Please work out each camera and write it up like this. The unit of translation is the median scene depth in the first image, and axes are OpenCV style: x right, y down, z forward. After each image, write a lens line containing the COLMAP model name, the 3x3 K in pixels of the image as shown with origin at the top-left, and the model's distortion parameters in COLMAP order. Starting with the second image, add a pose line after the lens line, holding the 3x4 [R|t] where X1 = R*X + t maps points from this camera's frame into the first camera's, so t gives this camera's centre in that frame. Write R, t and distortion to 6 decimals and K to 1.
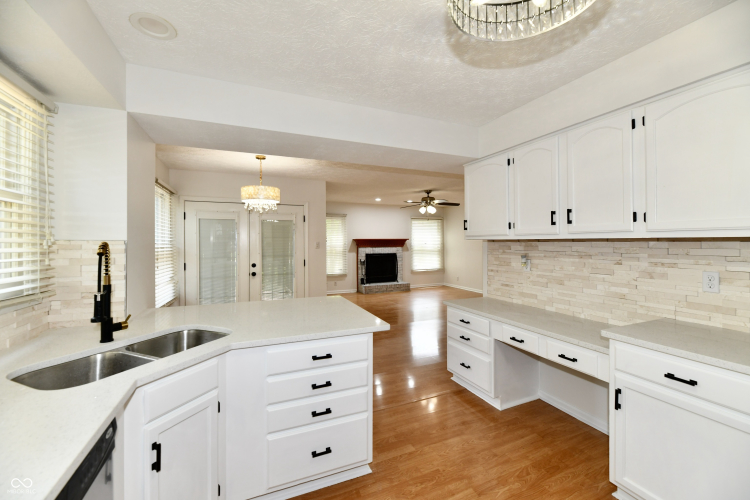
lens RADIAL K [[308.5, 0, 379.4], [0, 308.5, 240.9], [0, 0, 1]] dist [-0.001595, -0.001556]
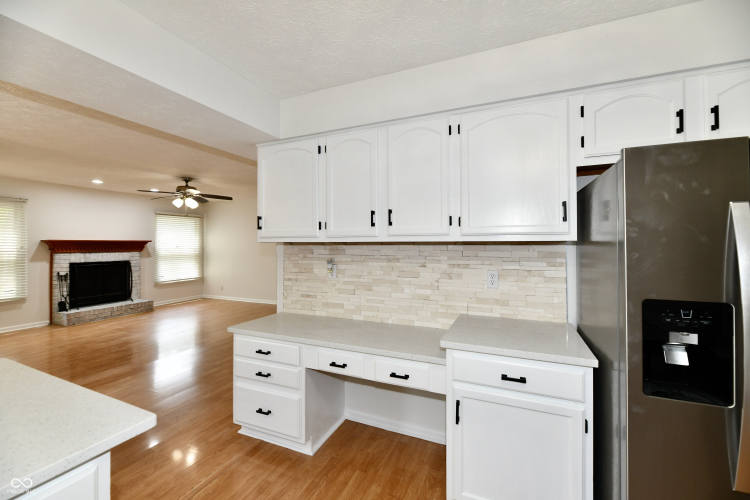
lens RADIAL K [[308.5, 0, 379.8], [0, 308.5, 240.7], [0, 0, 1]] dist [-0.001595, -0.001556]
pose [[0.731537, 0.010795, 0.681716, -0.024174], [-0.003457, 0.999921, -0.012124, 0.000873], [-0.681793, 0.006513, 0.731517, 0.234307]]
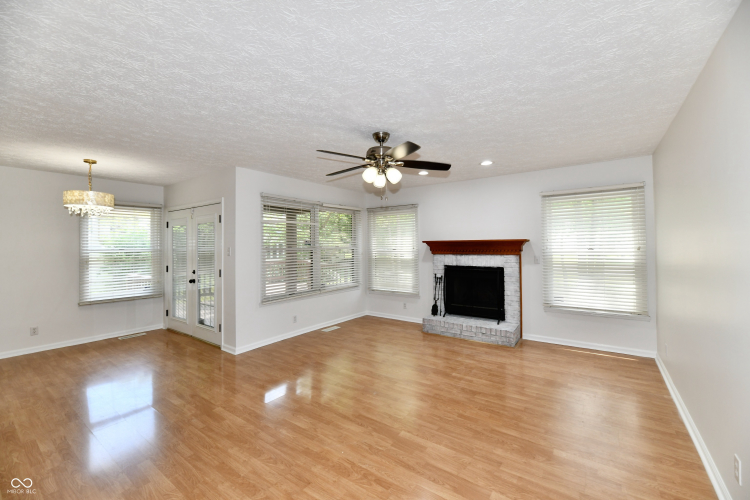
lens RADIAL K [[308.5, 0, 382.5], [0, 308.5, 240.0], [0, 0, 1]] dist [-0.001595, -0.001556]
pose [[0.517364, -0.012097, -0.855680, 1.128405], [0.007942, 0.999925, -0.009334, -0.008157], [0.855728, -0.001966, 0.517421, 1.592792]]
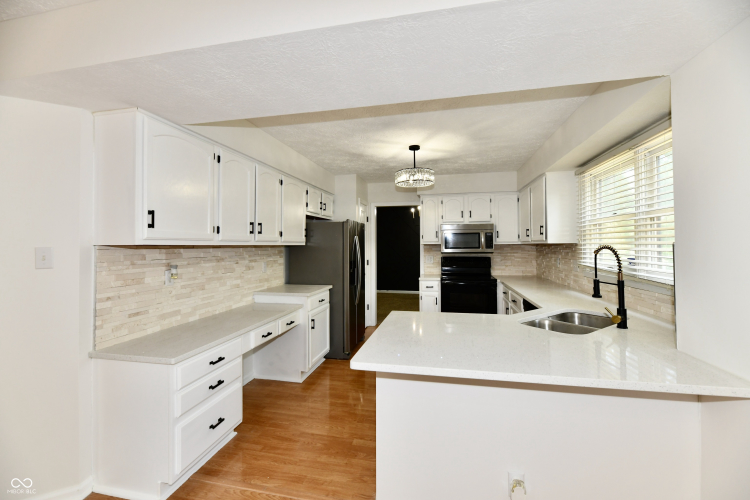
lens RADIAL K [[308.5, 0, 379.3], [0, 308.5, 240.8], [0, 0, 1]] dist [-0.001595, -0.001556]
pose [[-0.815134, 0.018941, 0.578963, -0.390649], [0.007725, 0.999732, -0.021831, 0.004979], [-0.579221, -0.013323, -0.815062, 1.212711]]
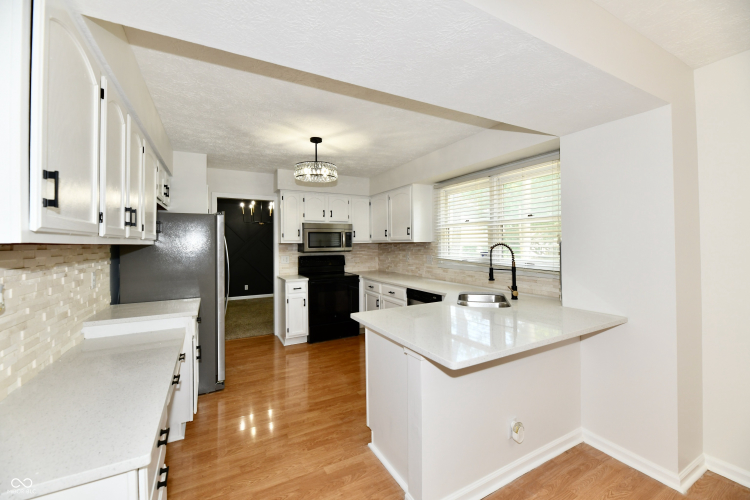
lens RADIAL K [[308.5, 0, 380.6], [0, 308.5, 240.6], [0, 0, 1]] dist [-0.001595, -0.001556]
pose [[-0.995580, 0.013624, -0.092924, 0.014971], [0.014874, 0.999808, -0.012778, 0.002732], [0.092732, -0.014104, -0.995591, 1.289513]]
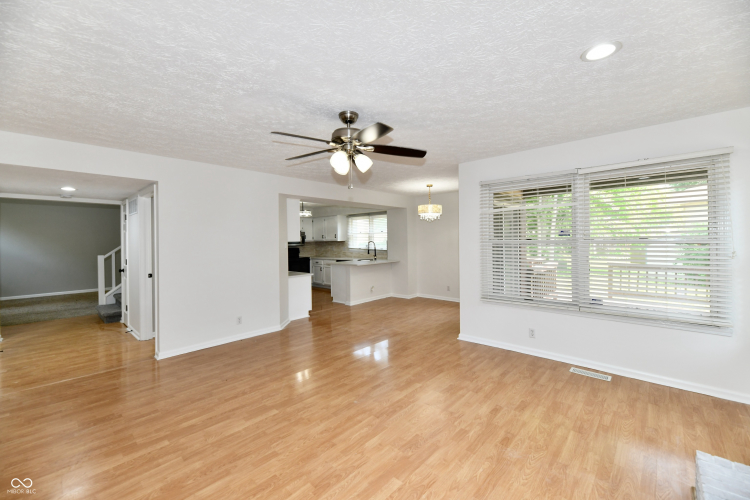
lens RADIAL K [[308.5, 0, 378.1], [0, 308.5, 243.7], [0, 0, 1]] dist [-0.001595, -0.001556]
pose [[-0.914777, 0.023351, -0.403285, 0.593589], [0.021476, 0.999727, 0.009172, 0.000790], [0.403389, -0.000270, -0.915029, 2.858775]]
